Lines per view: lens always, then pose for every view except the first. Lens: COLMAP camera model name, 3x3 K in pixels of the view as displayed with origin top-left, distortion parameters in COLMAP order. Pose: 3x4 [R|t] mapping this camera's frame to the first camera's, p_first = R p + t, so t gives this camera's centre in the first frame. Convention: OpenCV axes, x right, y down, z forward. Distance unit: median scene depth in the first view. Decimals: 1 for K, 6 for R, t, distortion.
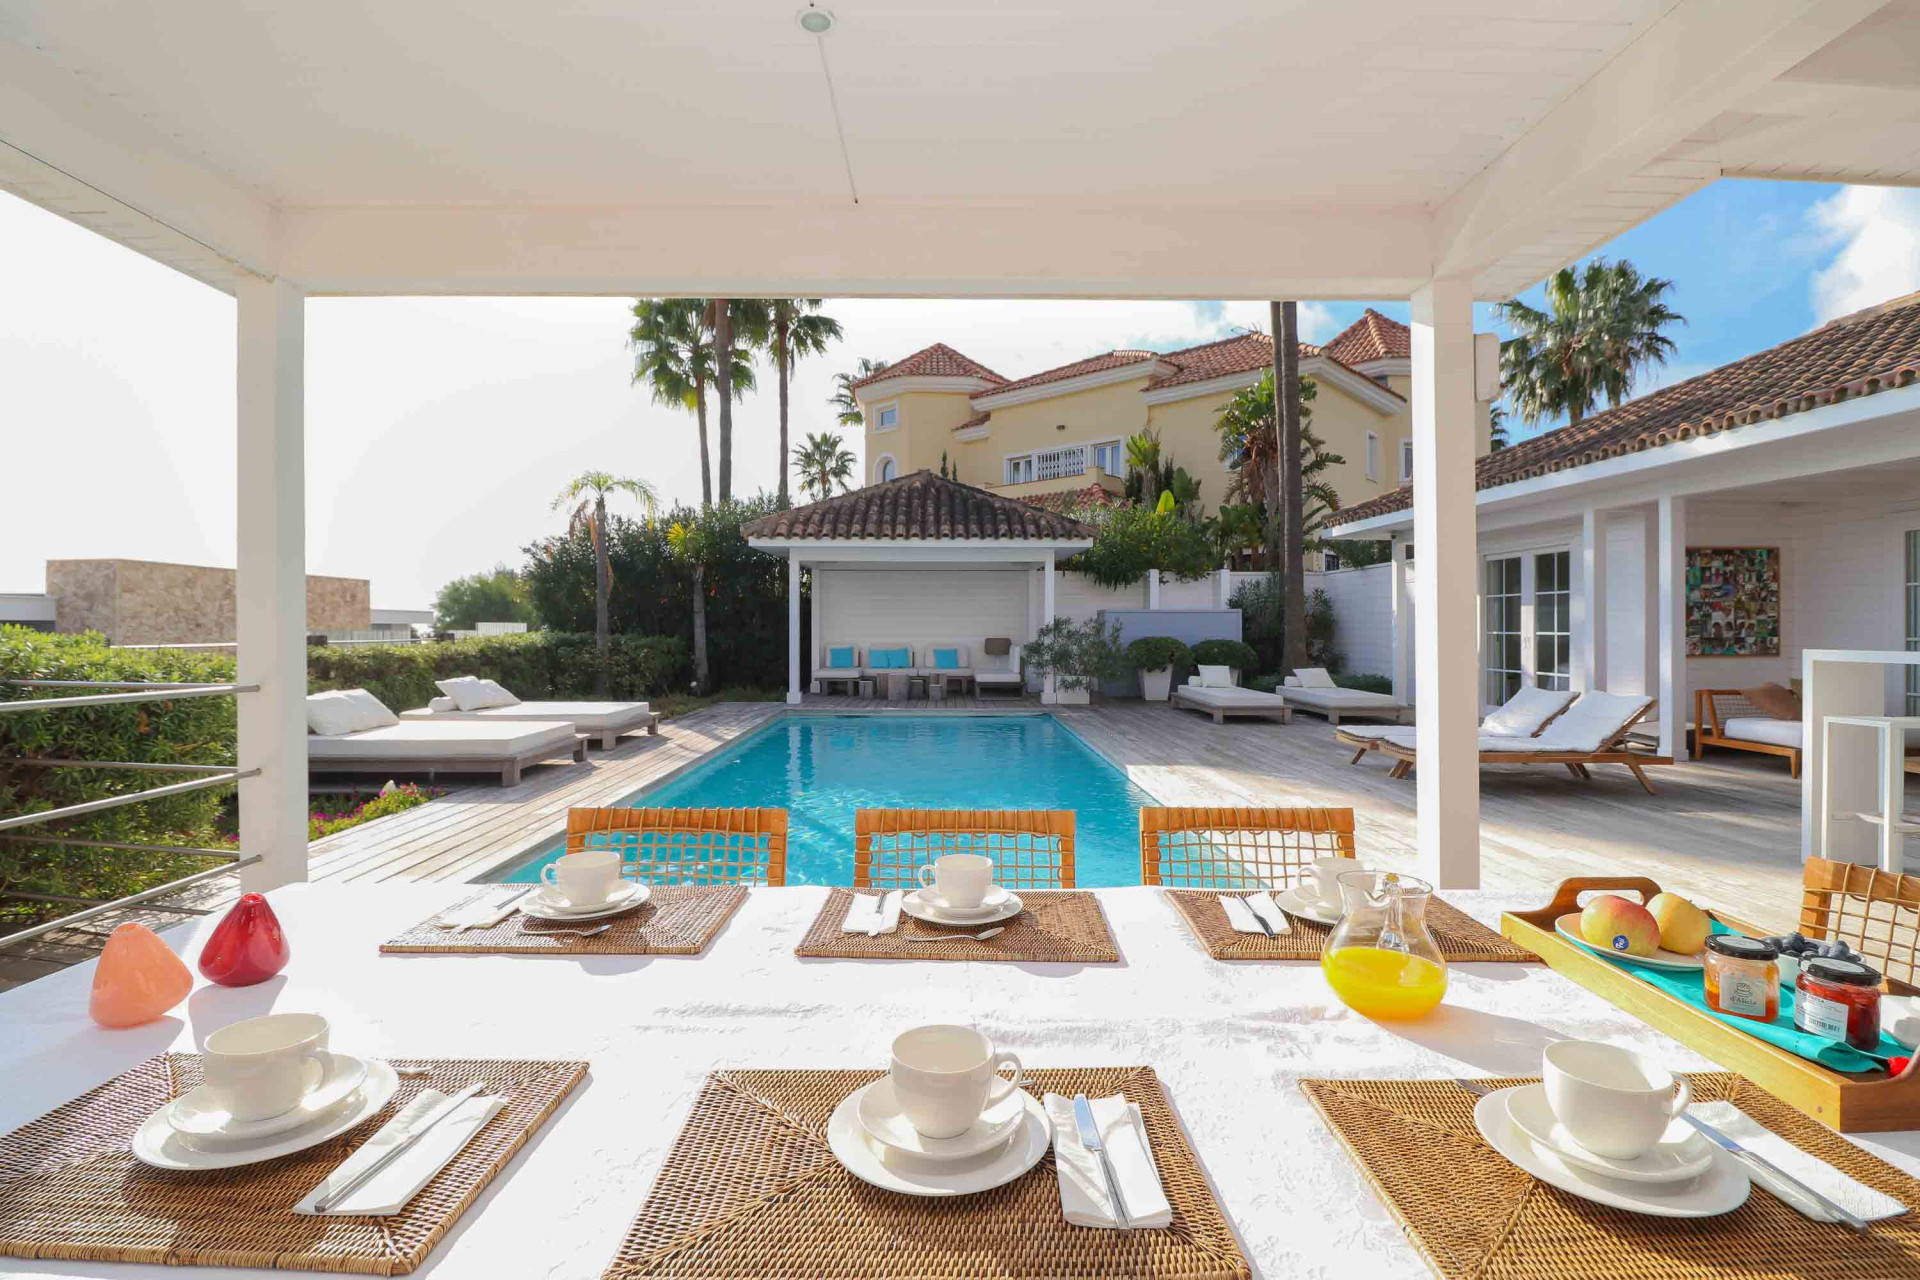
lens RADIAL K [[836.4, 0, 963.5], [0, 836.4, 643.0], [0, 0, 1]] dist [-0.002007, -0.000244]
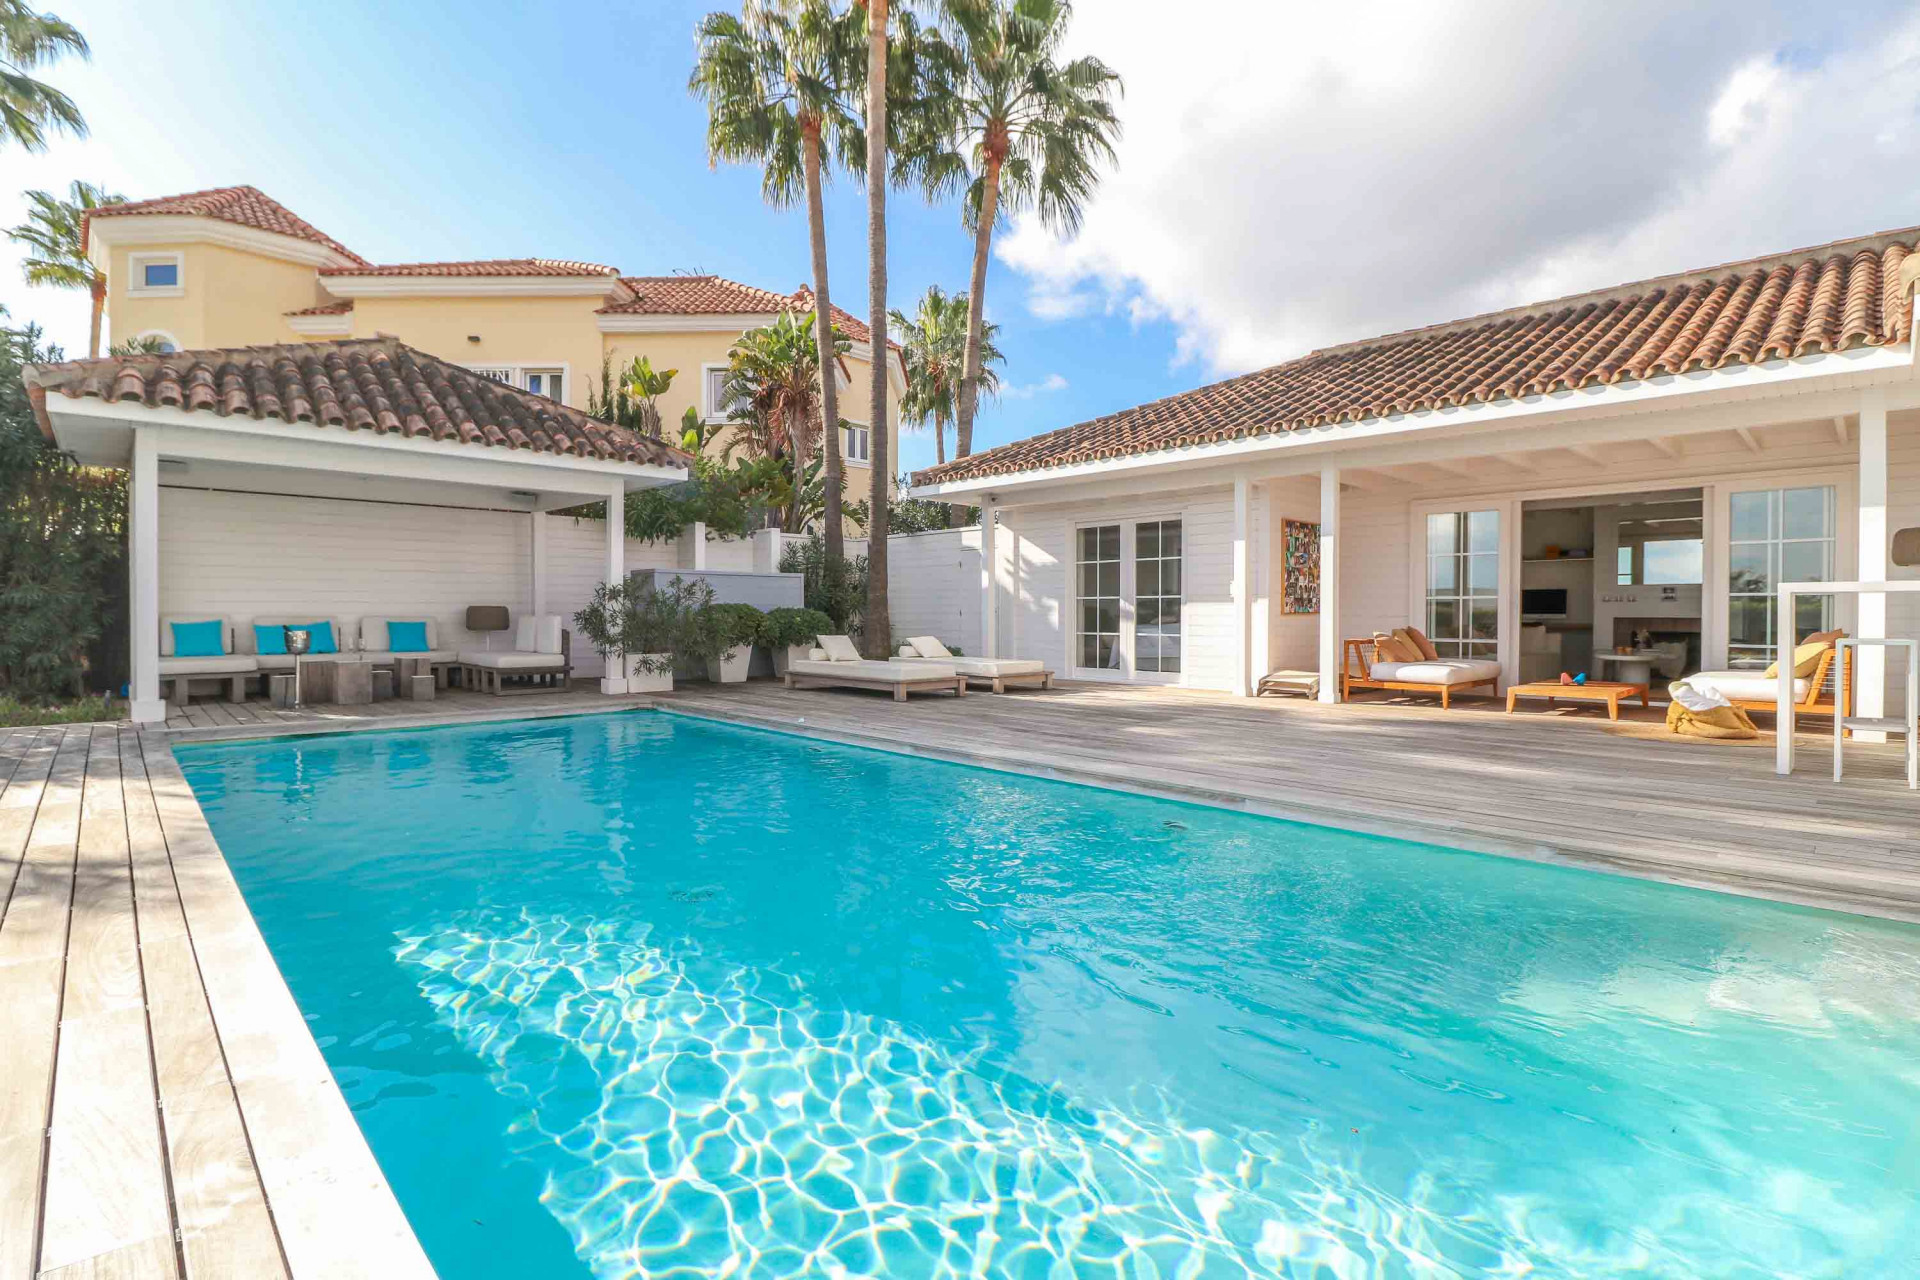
lens RADIAL K [[869.4, 0, 954.4], [0, 869.4, 626.8], [0, 0, 1]] dist [-0.016911, -0.001587]
pose [[0.749790, -0.011814, 0.661571, -0.165461], [0.010164, 0.999928, 0.006338, 0.012797], [-0.661598, 0.001972, 0.749856, 0.238455]]
